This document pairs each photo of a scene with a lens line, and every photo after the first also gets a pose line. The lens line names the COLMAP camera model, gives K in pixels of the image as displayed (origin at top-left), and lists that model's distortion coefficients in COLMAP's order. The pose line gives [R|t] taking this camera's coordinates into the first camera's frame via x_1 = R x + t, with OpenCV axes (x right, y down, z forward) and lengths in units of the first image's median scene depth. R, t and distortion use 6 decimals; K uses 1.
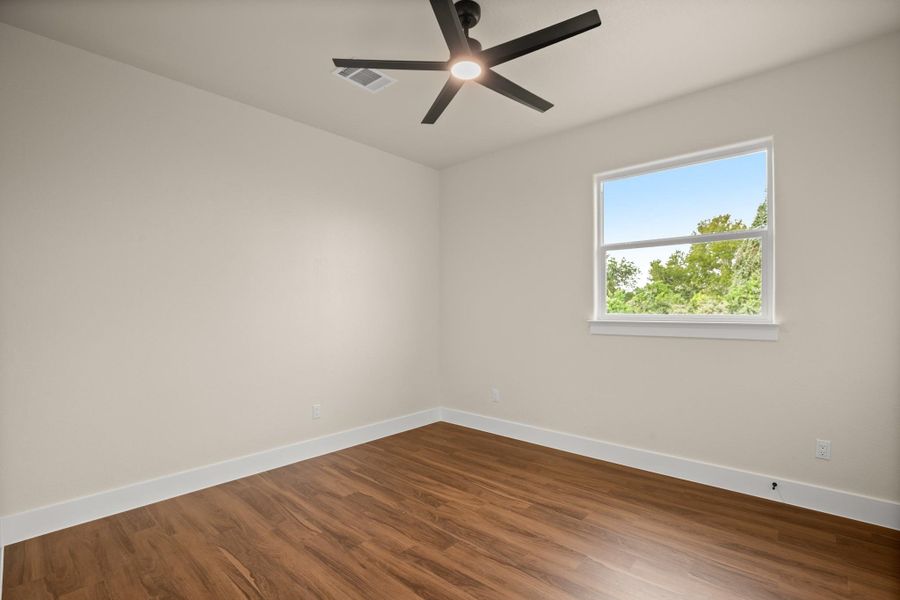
lens RADIAL K [[408.5, 0, 453.2], [0, 408.5, 309.2], [0, 0, 1]] dist [-0.002625, -0.001674]
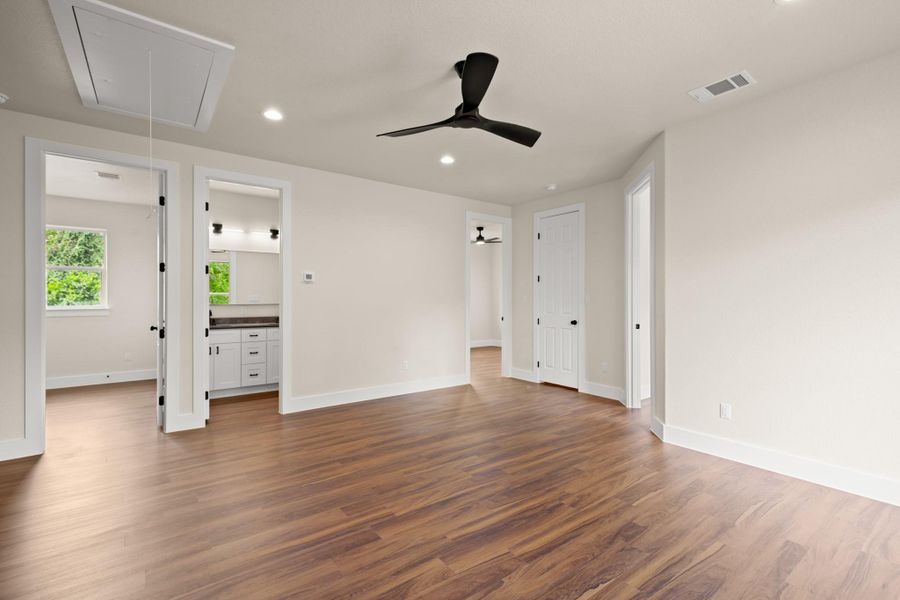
lens RADIAL K [[408.5, 0, 452.3], [0, 408.5, 297.4], [0, 0, 1]] dist [-0.002625, -0.001674]
pose [[0.178177, 0.002786, 0.983994, -0.234533], [0.011702, 0.999919, -0.004950, 0.001503], [-0.983929, 0.012397, 0.178130, -0.275832]]
